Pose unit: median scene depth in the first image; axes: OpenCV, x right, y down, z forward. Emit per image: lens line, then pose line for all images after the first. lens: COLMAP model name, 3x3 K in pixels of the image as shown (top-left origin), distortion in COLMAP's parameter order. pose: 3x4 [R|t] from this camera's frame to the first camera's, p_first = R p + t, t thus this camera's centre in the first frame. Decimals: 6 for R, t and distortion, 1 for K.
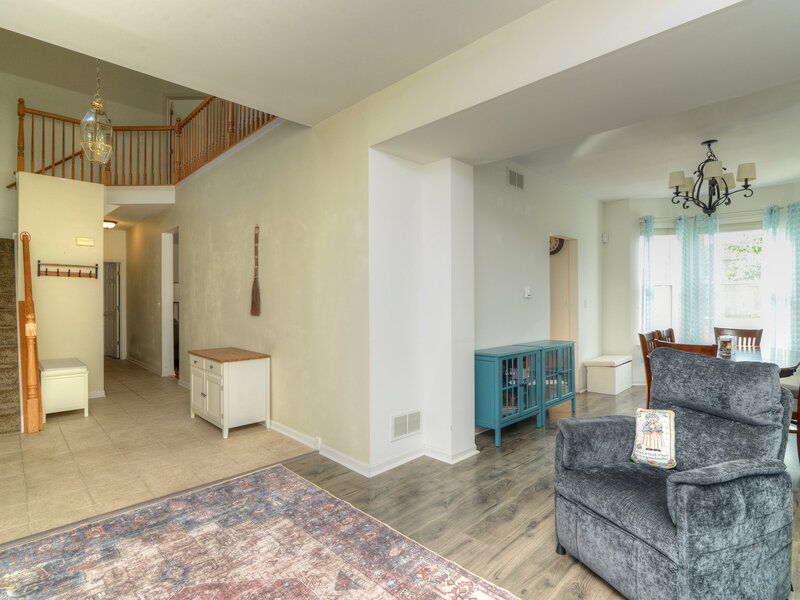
lens RADIAL K [[413.0, 0, 398.1], [0, 413.0, 299.7], [0, 0, 1]] dist [-0.018398, -0.000613]
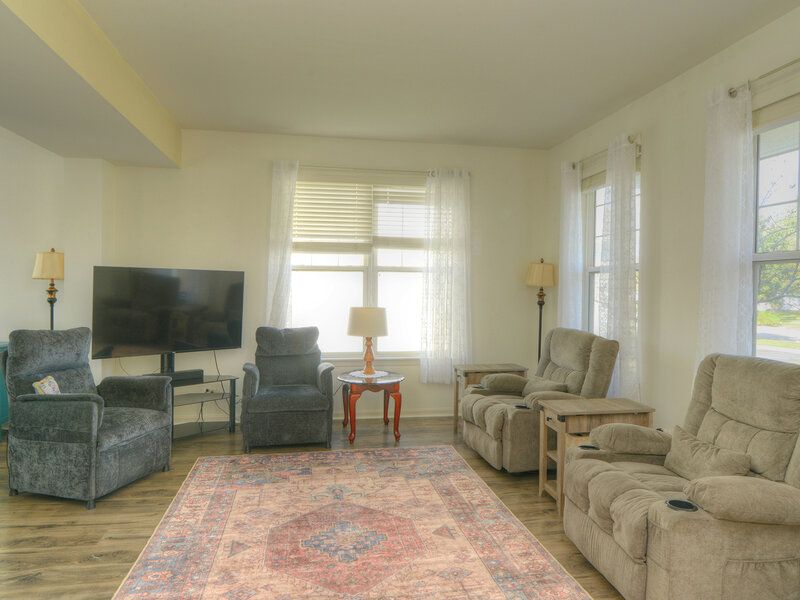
lens RADIAL K [[508.9, 0, 396.5], [0, 508.9, 296.8], [0, 0, 1]] dist [-0.015023, -0.000531]
pose [[-0.822012, -0.014952, 0.569274, -0.744883], [-0.003770, 0.999776, 0.020815, -0.007770], [-0.569457, 0.014964, -0.821885, 1.117888]]
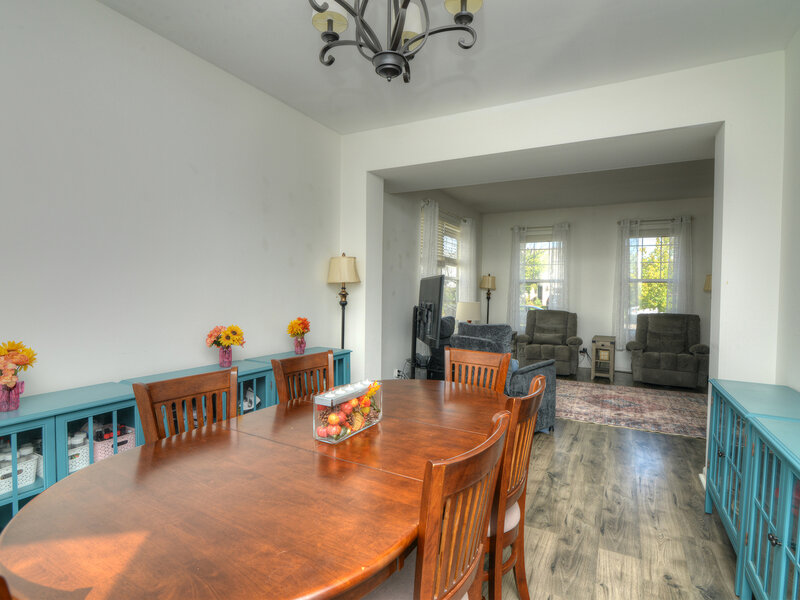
lens RADIAL K [[413.0, 0, 398.1], [0, 413.0, 299.7], [0, 0, 1]] dist [-0.018398, -0.000613]
pose [[-0.954889, -0.000631, -0.296961, 1.071054], [-0.009462, 0.999555, 0.028301, -0.010149], [0.296811, 0.029835, -0.954470, 1.698147]]
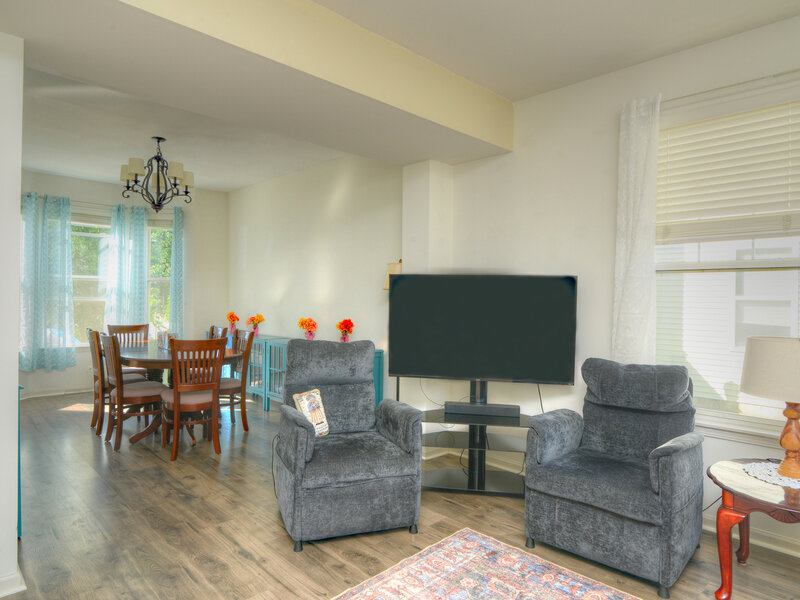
lens RADIAL K [[496.6, 0, 386.6], [0, 496.6, 299.8], [0, 0, 1]] dist [-0.005256, -0.000805]
pose [[0.011890, -0.005407, 0.999915, -0.547039], [-0.009976, 0.999935, 0.005526, -0.004295], [-0.999880, -0.010041, 0.011835, 0.517655]]
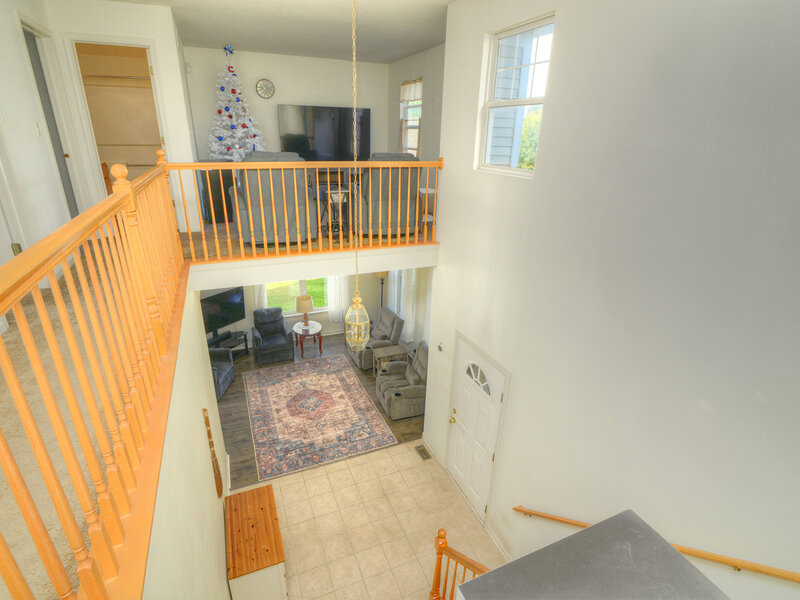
lens RADIAL K [[413.0, 0, 398.1], [0, 413.0, 299.7], [0, 0, 1]] dist [-0.018398, -0.000613]
pose [[-0.930103, -0.153650, 0.333618, -1.301811], [-0.018654, 0.926887, 0.374878, -0.958629], [-0.366826, 0.342451, -0.864966, 2.050563]]
